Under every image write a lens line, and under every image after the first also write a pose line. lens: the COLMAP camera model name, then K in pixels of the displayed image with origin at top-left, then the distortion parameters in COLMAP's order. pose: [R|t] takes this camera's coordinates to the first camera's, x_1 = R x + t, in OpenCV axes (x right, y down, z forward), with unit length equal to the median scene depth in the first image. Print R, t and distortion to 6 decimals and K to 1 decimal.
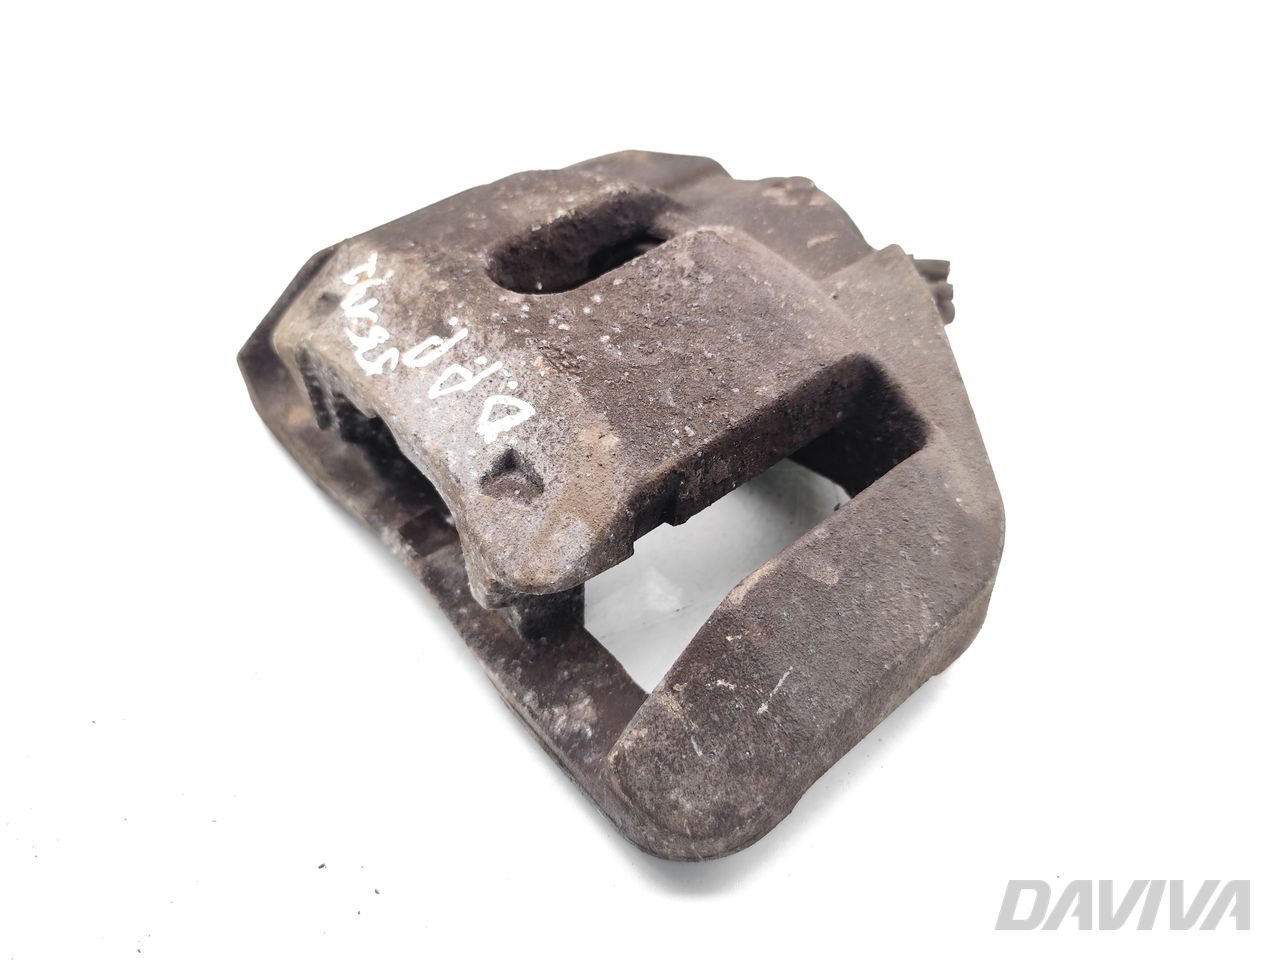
lens RADIAL K [[885.3, 0, 640.0], [0, 885.3, 480.0], [0, 0, 1]] dist [0.073044, -0.000358]
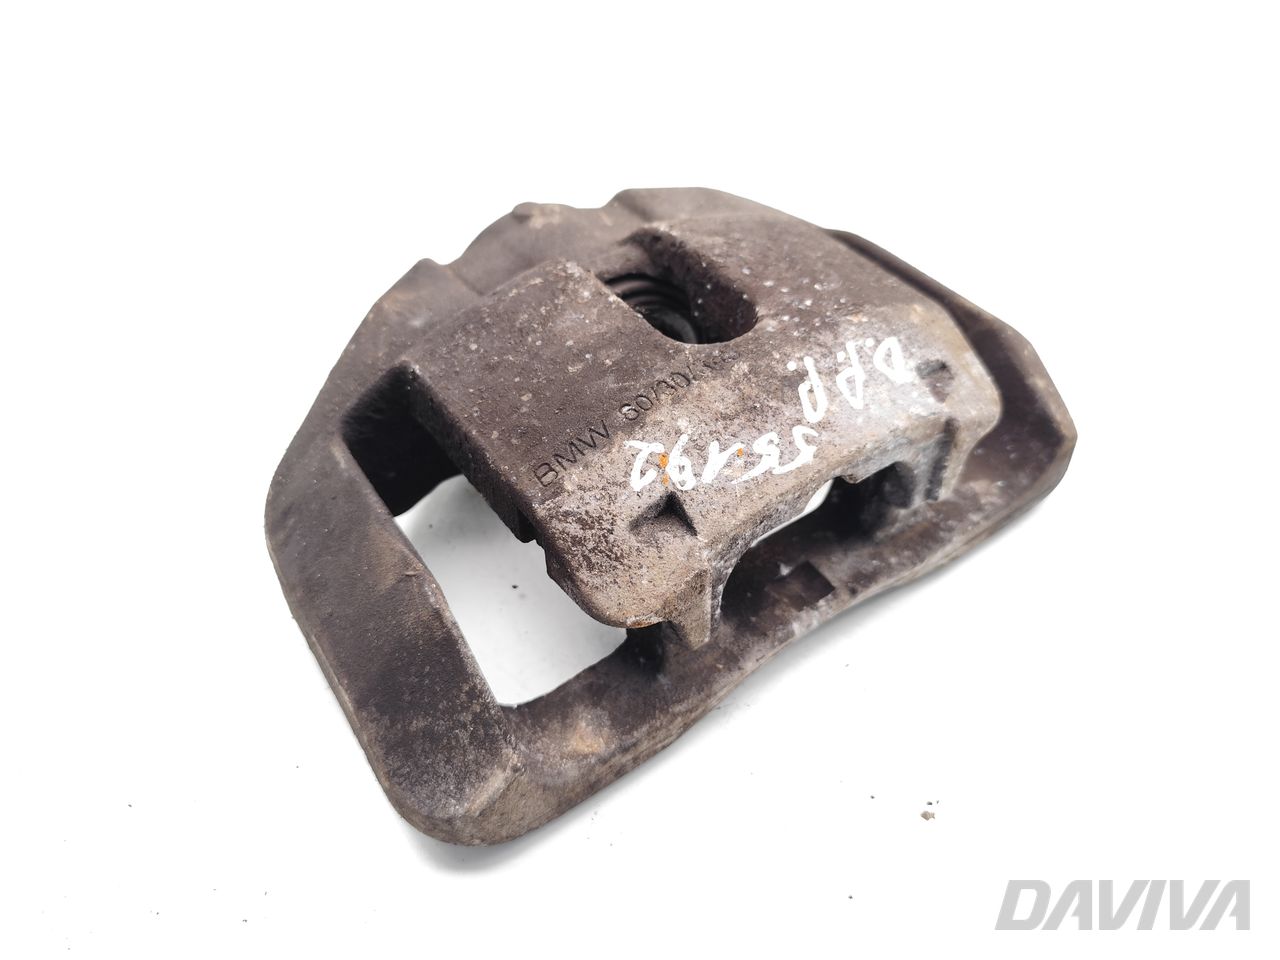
lens RADIAL K [[885.3, 0, 640.0], [0, 885.3, 480.0], [0, 0, 1]] dist [0.073044, -0.000358]
pose [[0.096555, -0.676745, 0.729859, -1.076600], [0.707404, 0.562503, 0.427983, -0.674637], [-0.700183, 0.474981, 0.533045, 0.638551]]
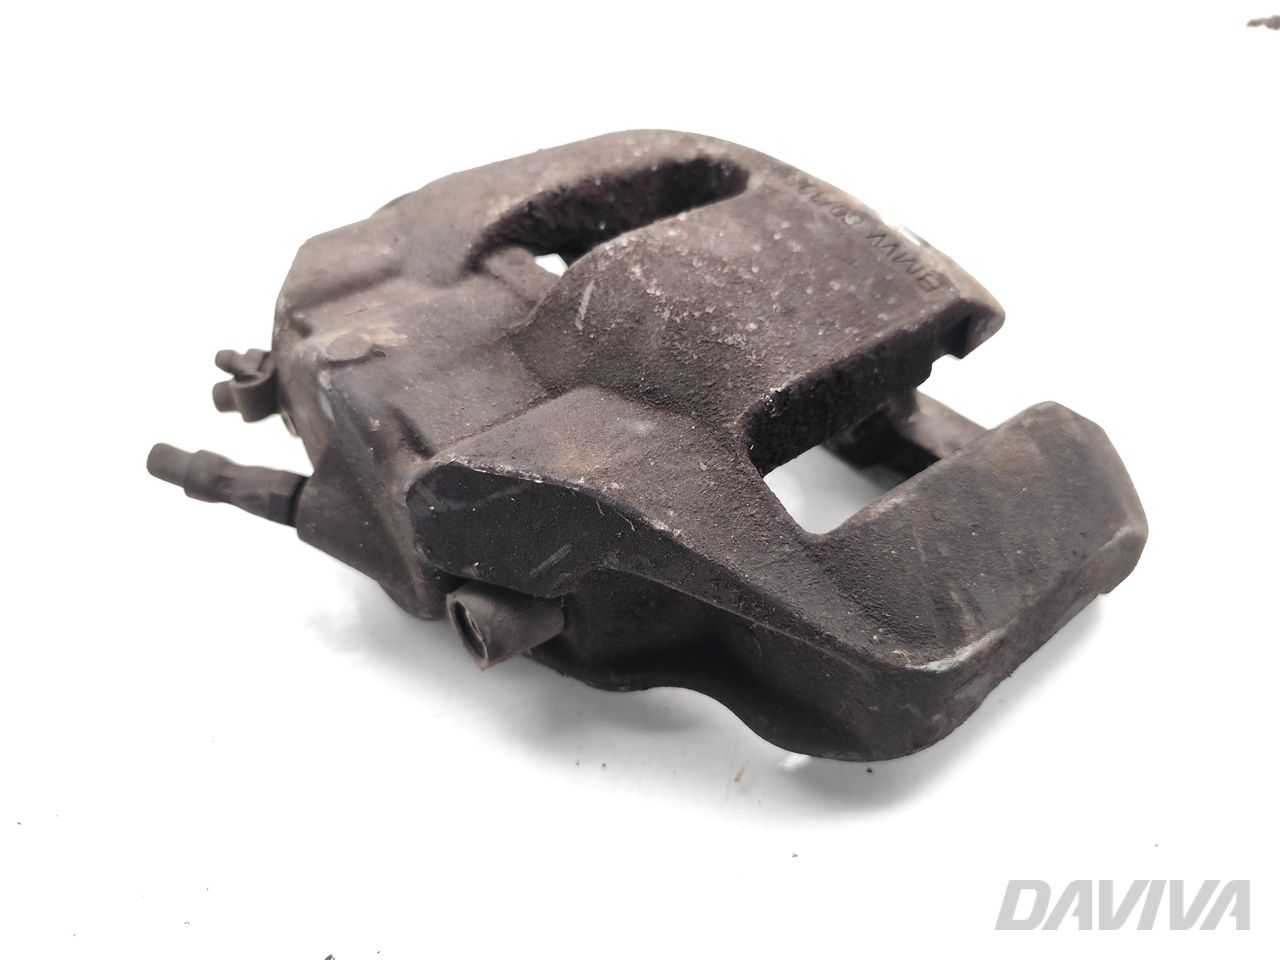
lens RADIAL K [[859.0, 0, 640.0], [0, 859.0, 480.0], [0, 0, 1]] dist [-0.000202, 0.000008]
pose [[-0.998832, 0.006602, 0.047866, -0.099412], [0.048217, 0.071804, 0.996253, -1.267608], [0.003140, 0.997397, -0.072039, 1.509407]]
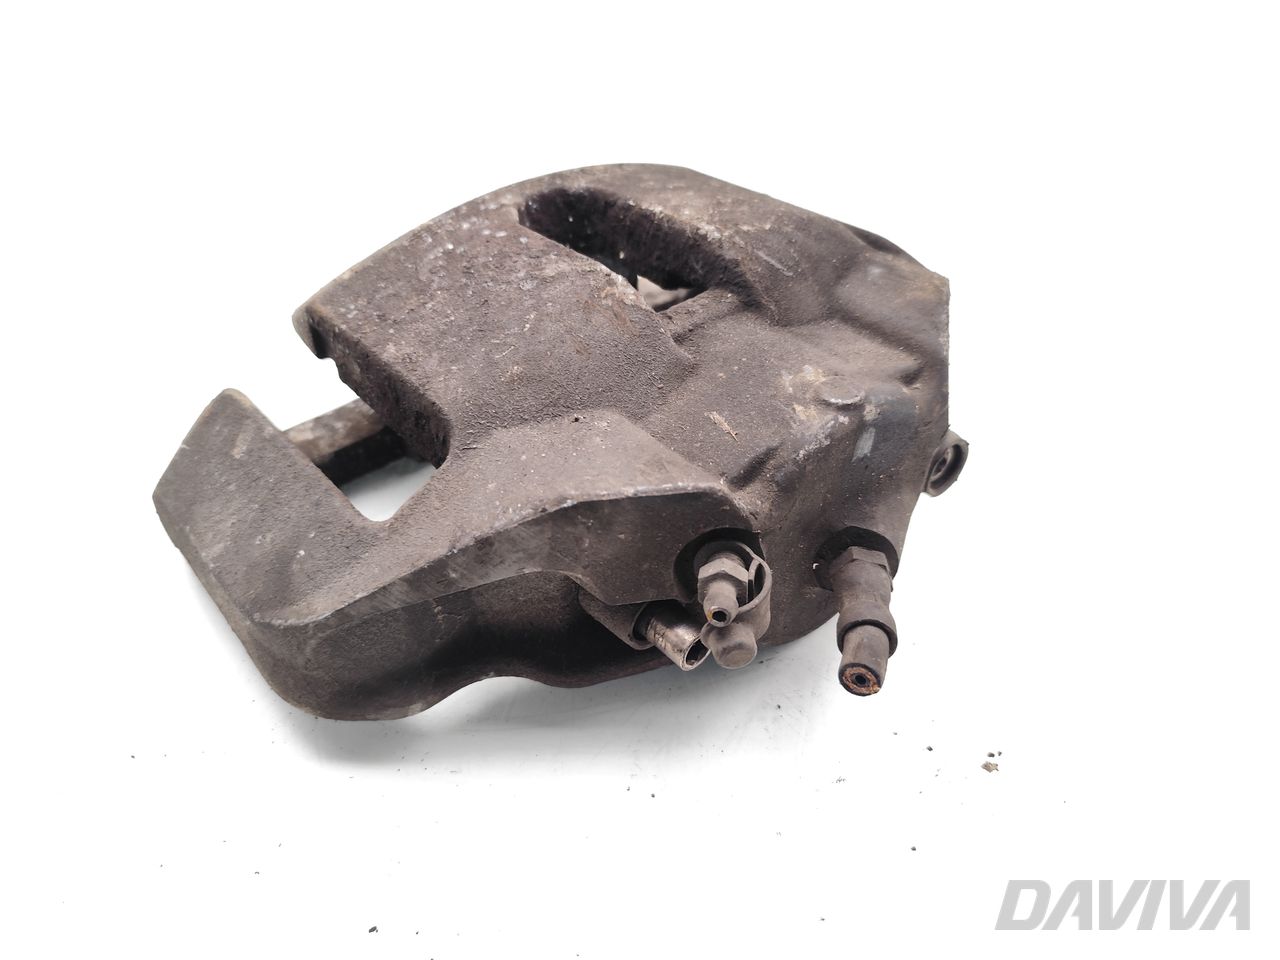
lens RADIAL K [[885.3, 0, 640.0], [0, 885.3, 480.0], [0, 0, 1]] dist [0.073044, -0.000358]
pose [[0.010572, 0.664757, -0.746985, 0.984412], [-0.681865, 0.551199, 0.480873, -0.689460], [0.731401, 0.504259, 0.459102, 0.785544]]
